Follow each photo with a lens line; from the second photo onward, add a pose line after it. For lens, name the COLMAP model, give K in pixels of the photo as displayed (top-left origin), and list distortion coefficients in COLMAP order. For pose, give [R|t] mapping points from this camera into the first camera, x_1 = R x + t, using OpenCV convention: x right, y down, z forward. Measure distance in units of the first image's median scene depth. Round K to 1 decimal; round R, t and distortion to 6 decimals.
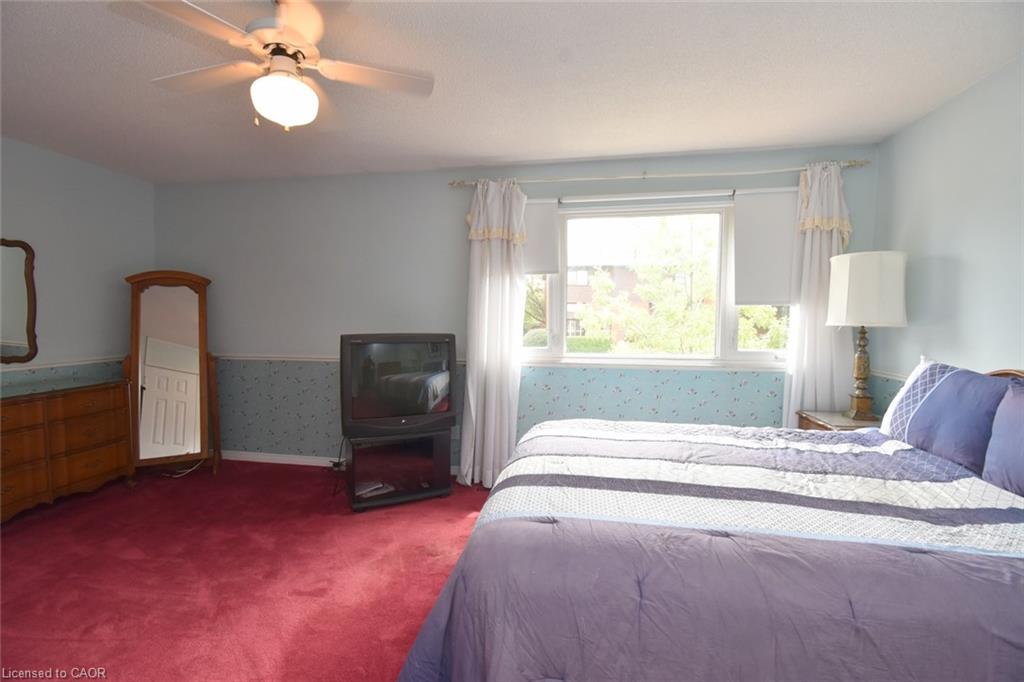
lens RADIAL K [[442.2, 0, 515.7], [0, 442.2, 330.4], [0, 0, 1]] dist [0.021135, -0.023818]
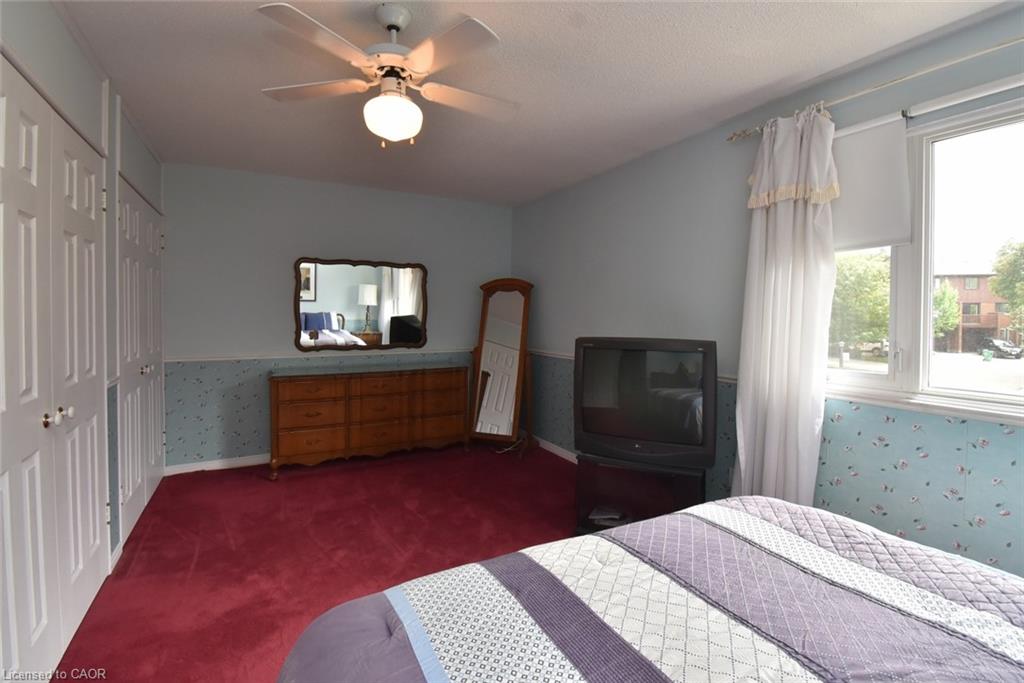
lens RADIAL K [[475.7, 0, 518.1], [0, 475.7, 313.2], [0, 0, 1]] dist [0.020551, -0.030408]
pose [[0.626697, -0.002117, -0.779260, 0.262908], [-0.029995, 0.999190, -0.026837, -0.007310], [0.778685, 0.040192, 0.626126, 0.245545]]
